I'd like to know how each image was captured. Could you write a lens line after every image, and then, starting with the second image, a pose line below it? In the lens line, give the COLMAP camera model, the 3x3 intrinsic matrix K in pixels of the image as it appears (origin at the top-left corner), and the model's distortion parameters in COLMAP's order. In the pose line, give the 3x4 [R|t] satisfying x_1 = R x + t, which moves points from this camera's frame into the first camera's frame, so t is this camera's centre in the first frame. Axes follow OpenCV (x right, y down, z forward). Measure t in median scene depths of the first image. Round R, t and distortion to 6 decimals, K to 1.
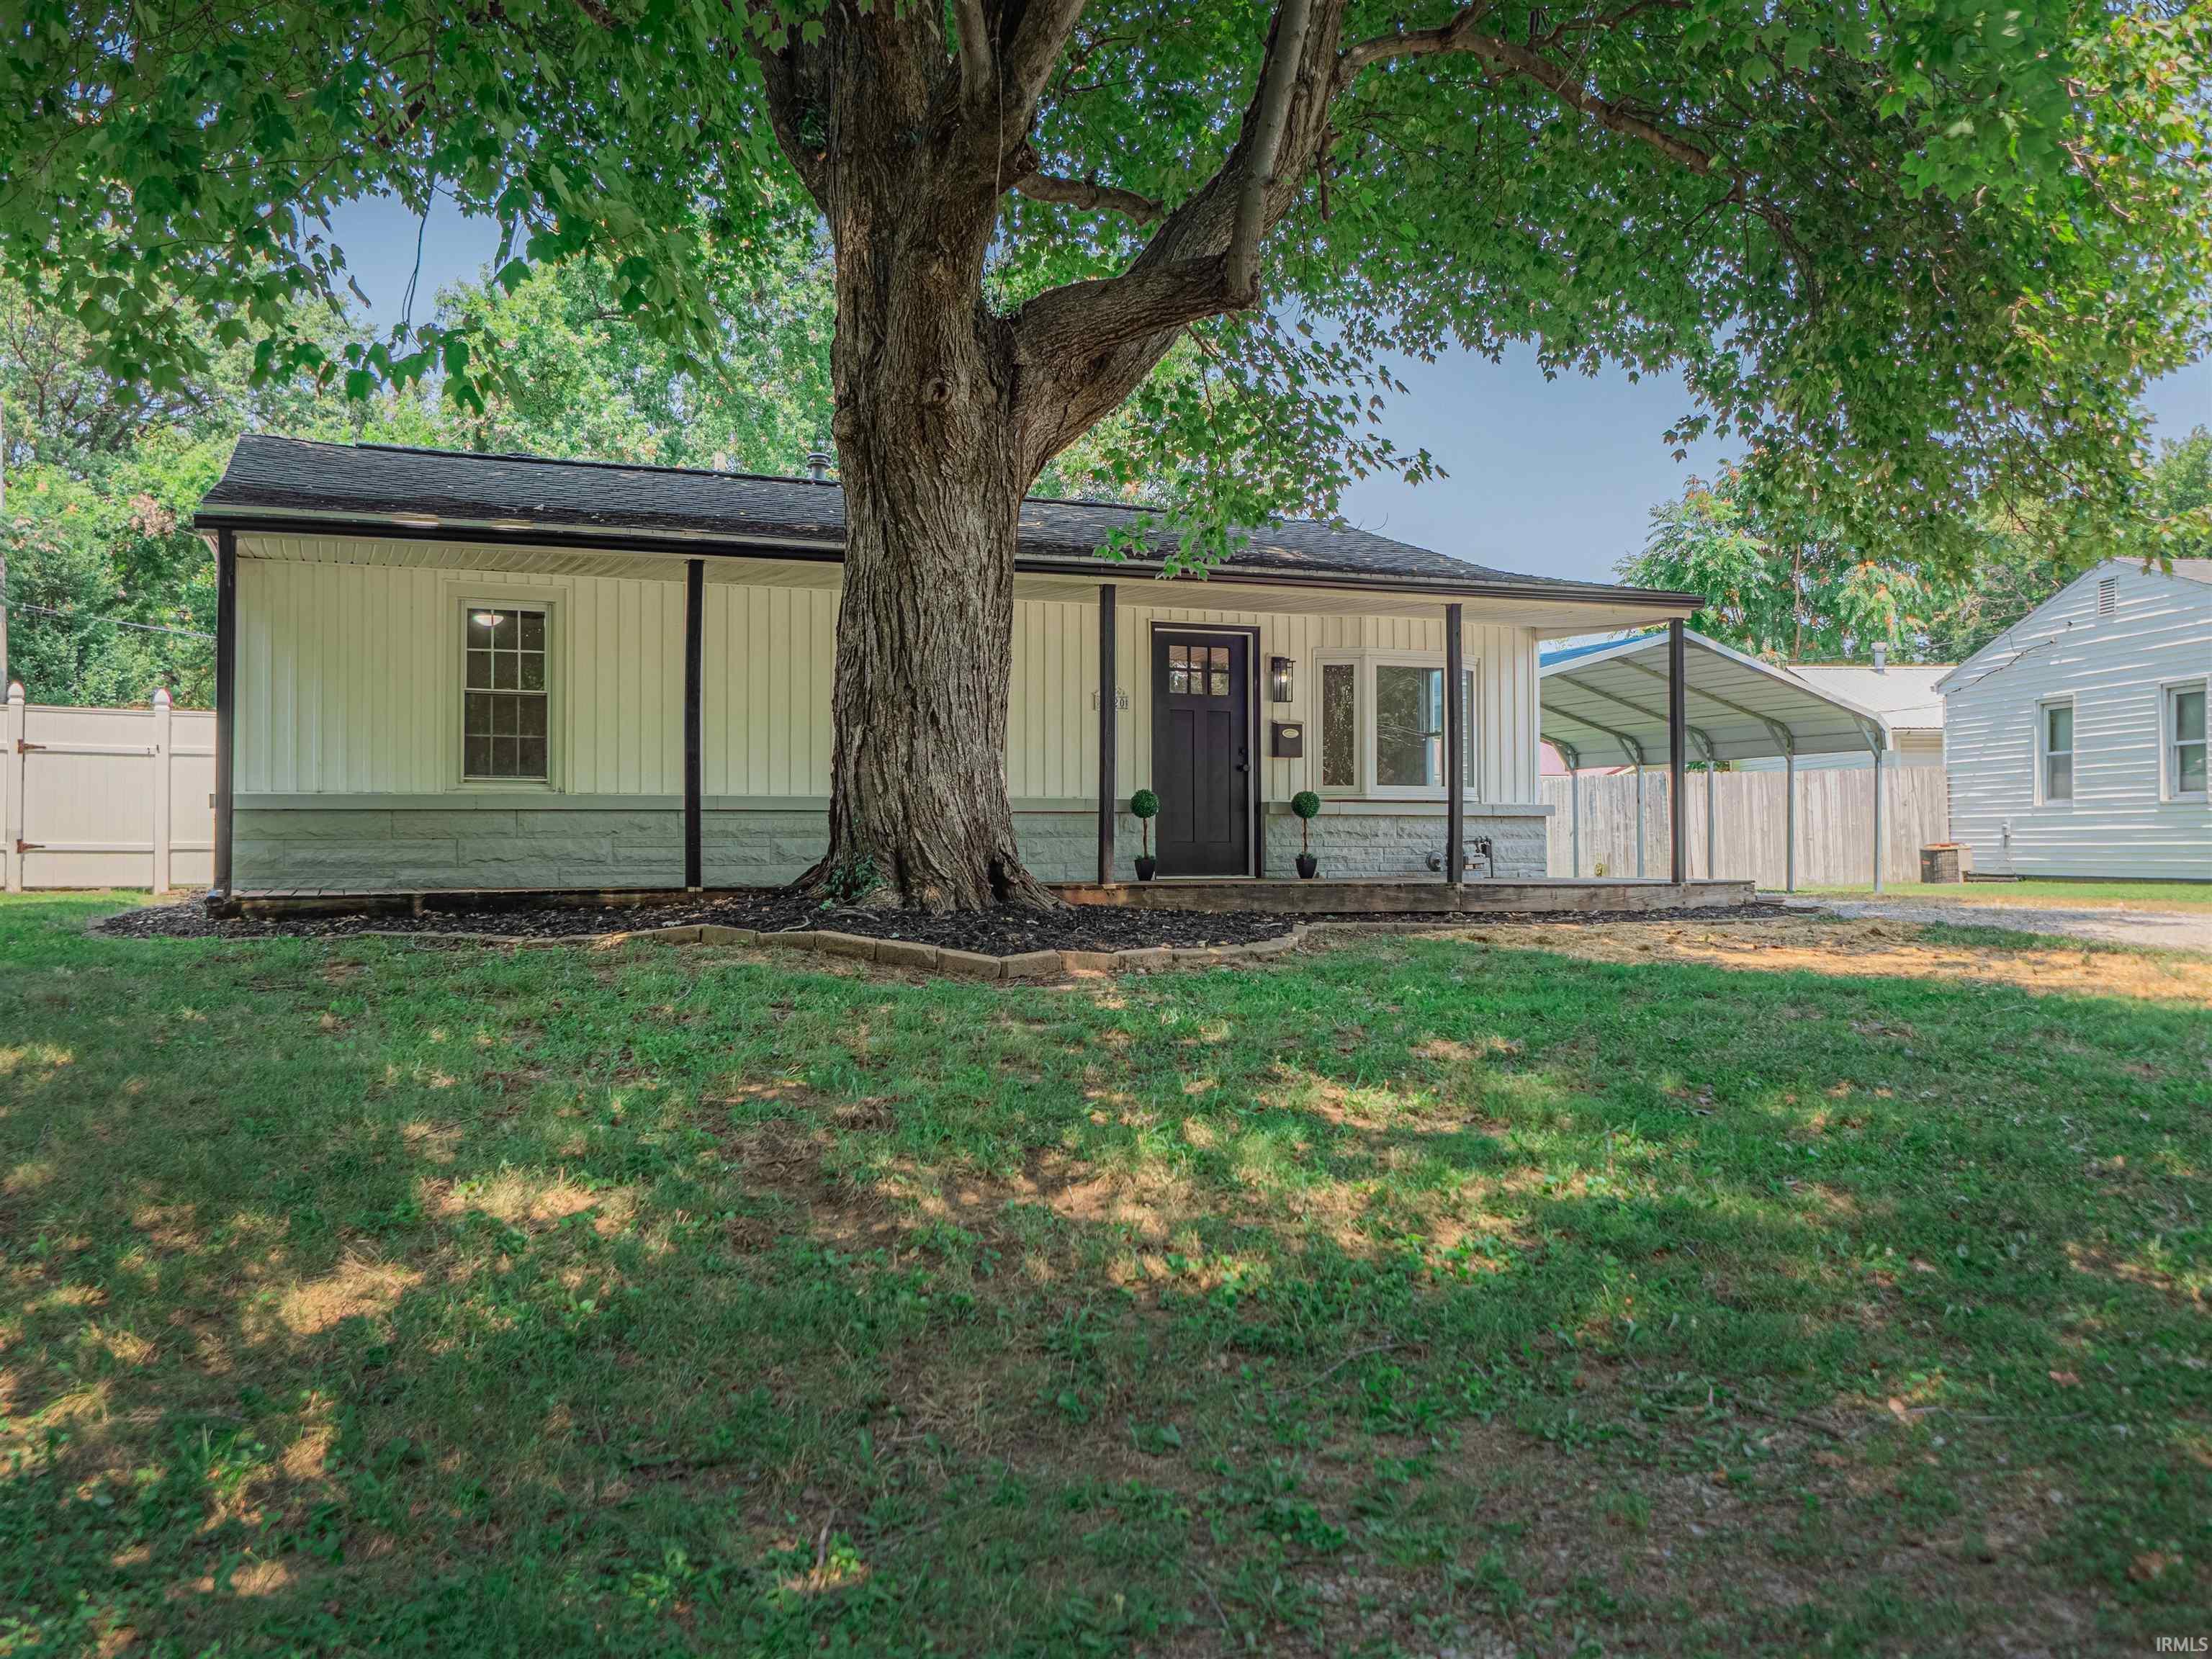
lens RADIAL K [[1847.2, 0, 1101.2], [0, 1847.2, 823.5], [0, 0, 1]] dist [0.001739, 0.000298]
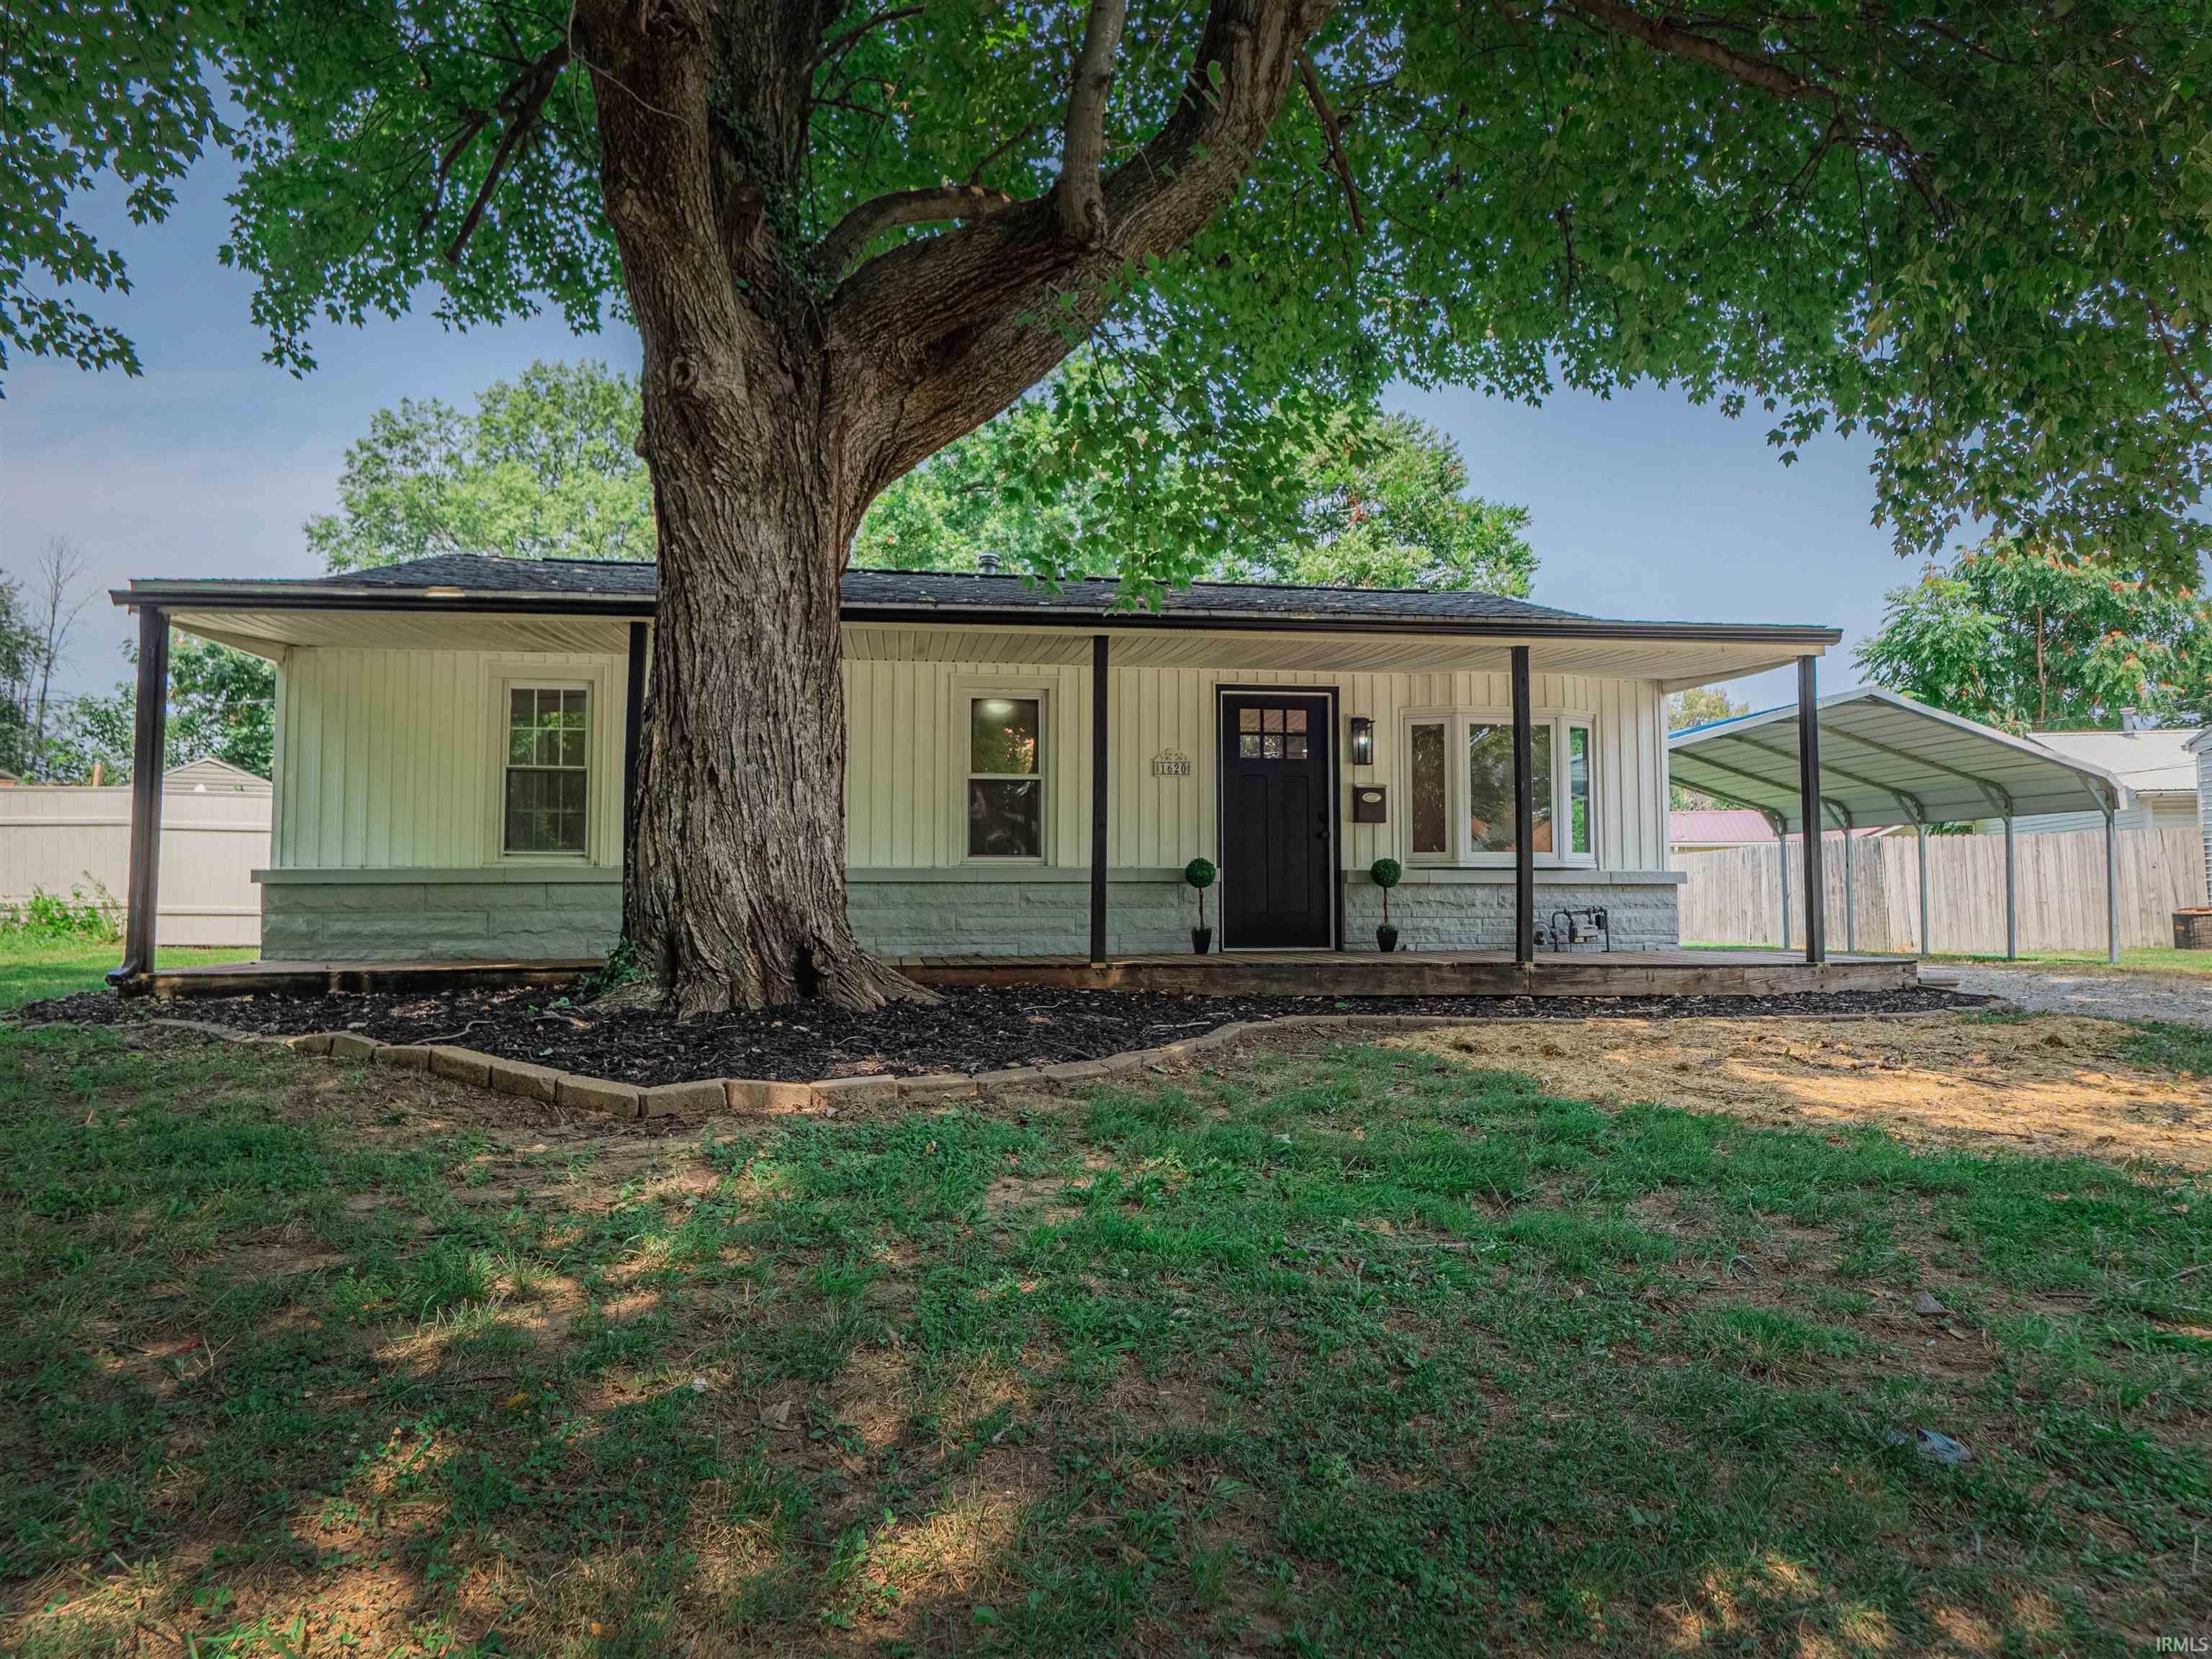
lens RADIAL K [[1386.6, 0, 1113.6], [0, 1386.6, 826.7], [0, 0, 1]] dist [0.001291, 0.000716]
pose [[0.969475, -0.012892, -0.244852, 0.149321], [0.002878, 0.999146, -0.041211, -0.005100], [0.245174, 0.039249, 0.968684, 0.282859]]
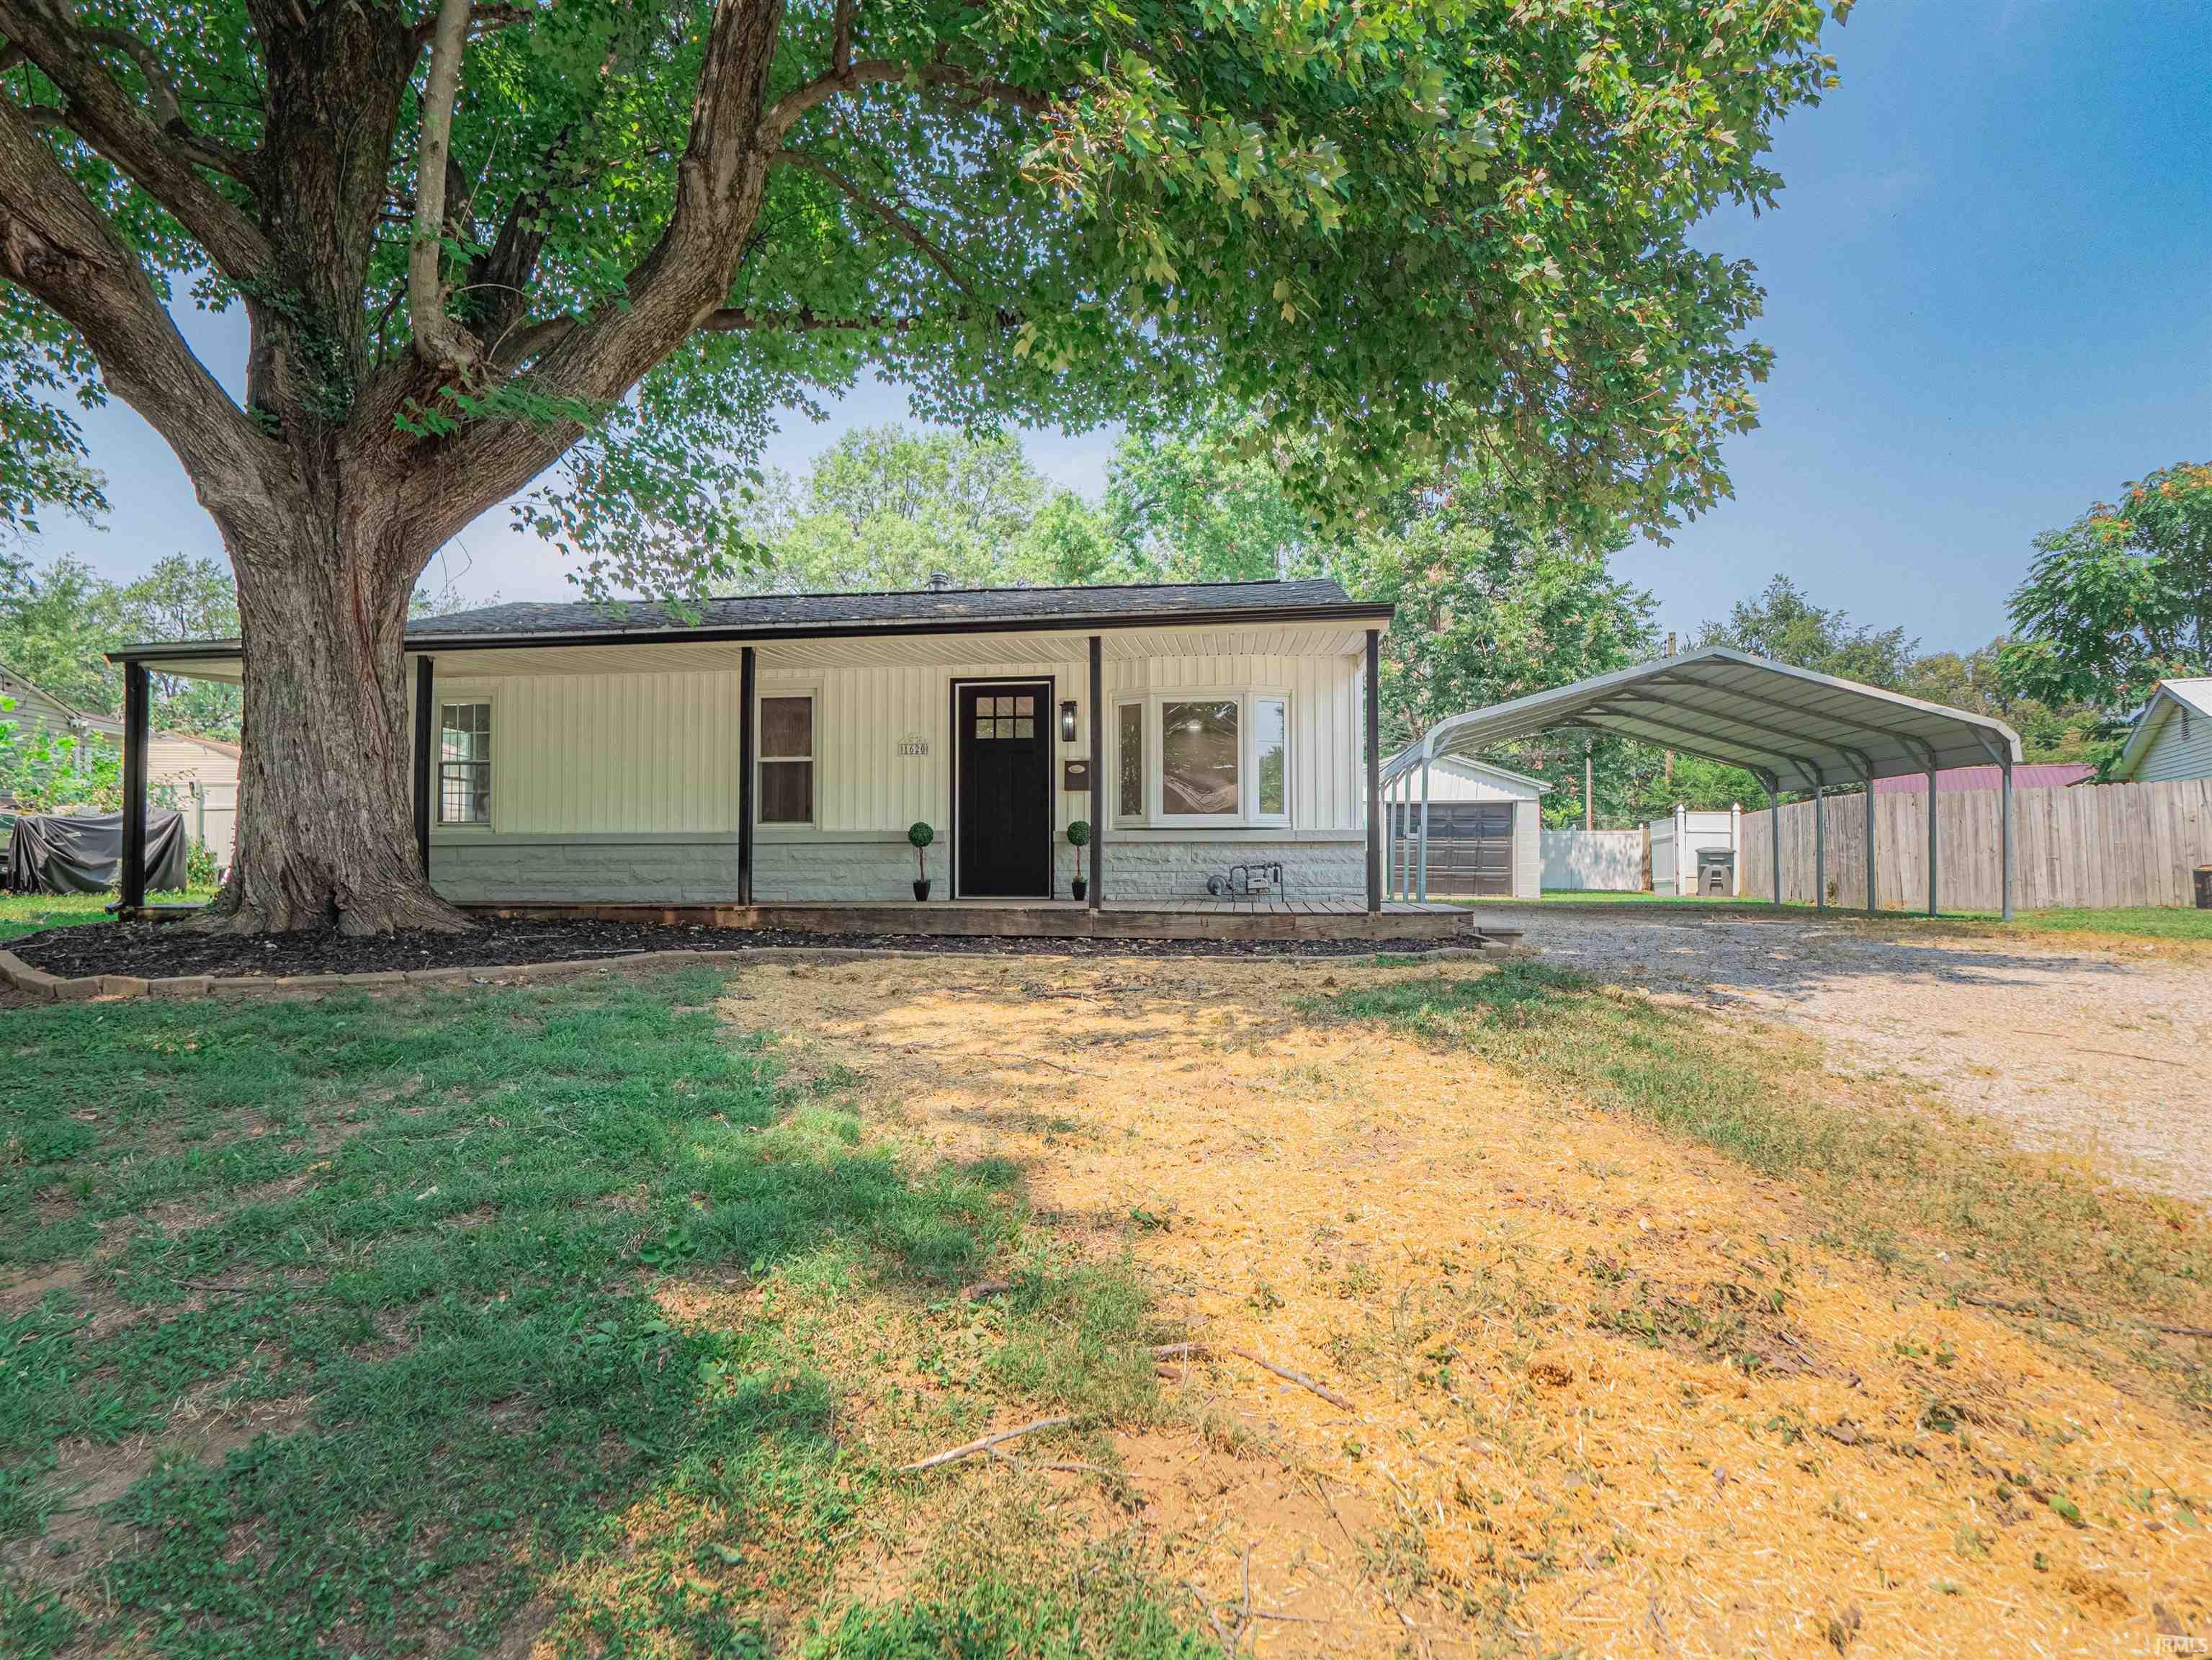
lens RADIAL K [[1213.1, 0, 1101.4], [0, 1213.1, 836.2], [0, 0, 1]] dist [-0.000703, -0.001721]
pose [[0.863994, -0.011783, -0.503364, 0.485178], [0.007731, 0.999919, -0.010136, -0.001326], [0.503443, 0.004865, 0.864015, 0.382362]]
